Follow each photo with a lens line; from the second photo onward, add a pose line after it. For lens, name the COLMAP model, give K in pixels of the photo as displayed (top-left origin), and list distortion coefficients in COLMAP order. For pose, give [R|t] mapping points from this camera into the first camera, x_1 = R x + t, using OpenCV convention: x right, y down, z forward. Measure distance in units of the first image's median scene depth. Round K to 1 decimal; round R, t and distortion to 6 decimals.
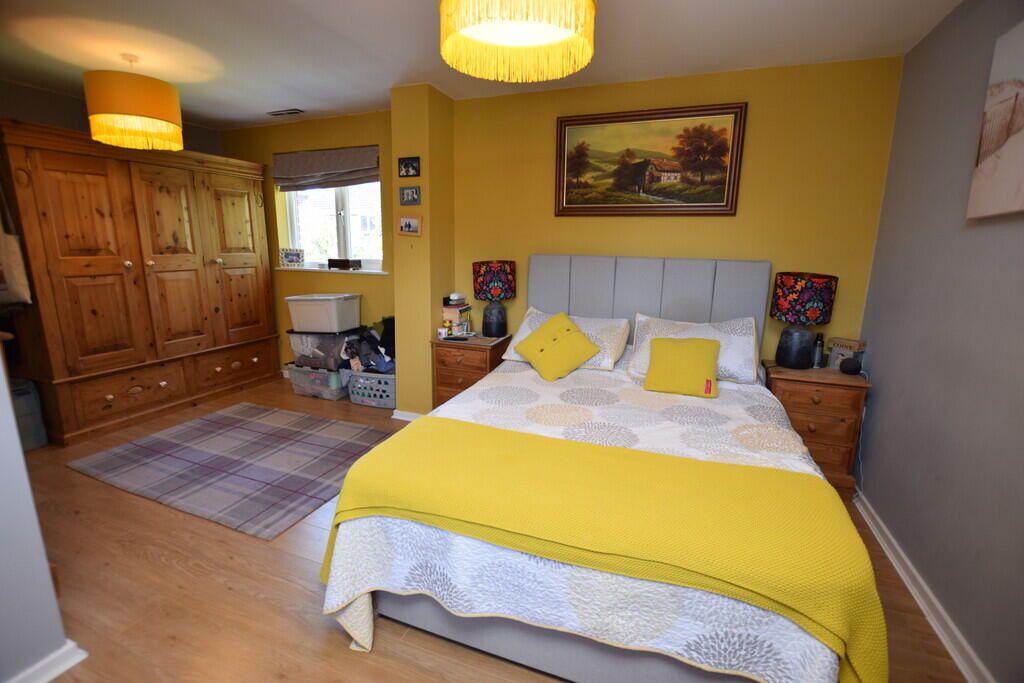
lens RADIAL K [[461.7, 0, 494.9], [0, 461.7, 341.6], [0, 0, 1]] dist [0.000641, 0.000103]
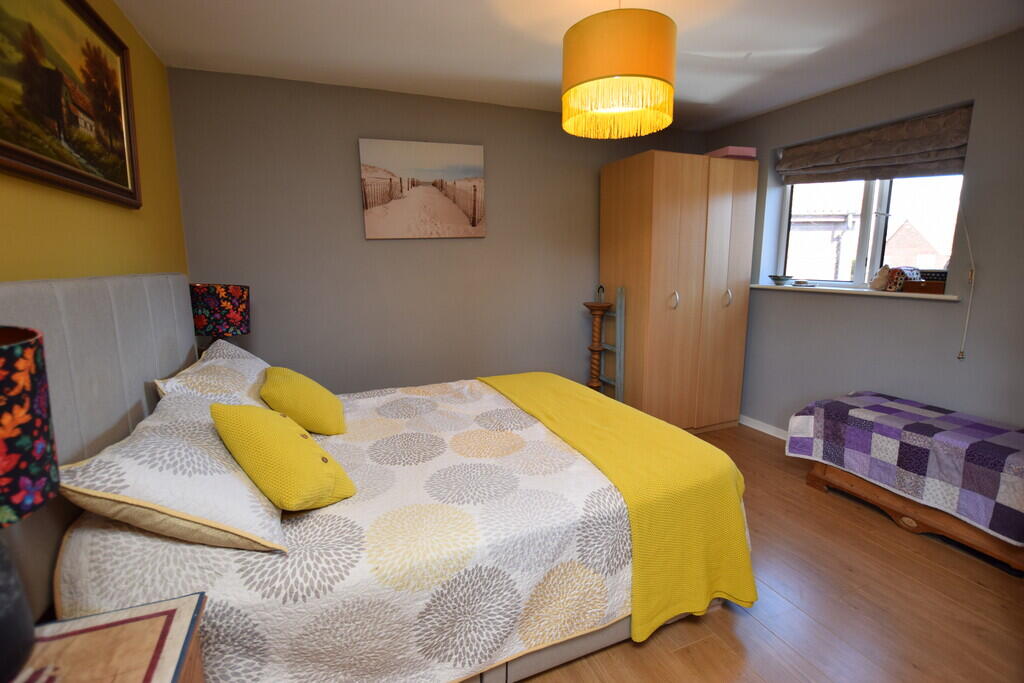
lens RADIAL K [[461.7, 0, 494.9], [0, 461.7, 341.6], [0, 0, 1]] dist [0.000641, 0.000103]
pose [[-0.684546, -0.135051, 0.716350, -0.475536], [0.148654, 0.936178, 0.318549, -0.302070], [-0.713651, 0.324550, -0.620781, 1.459097]]
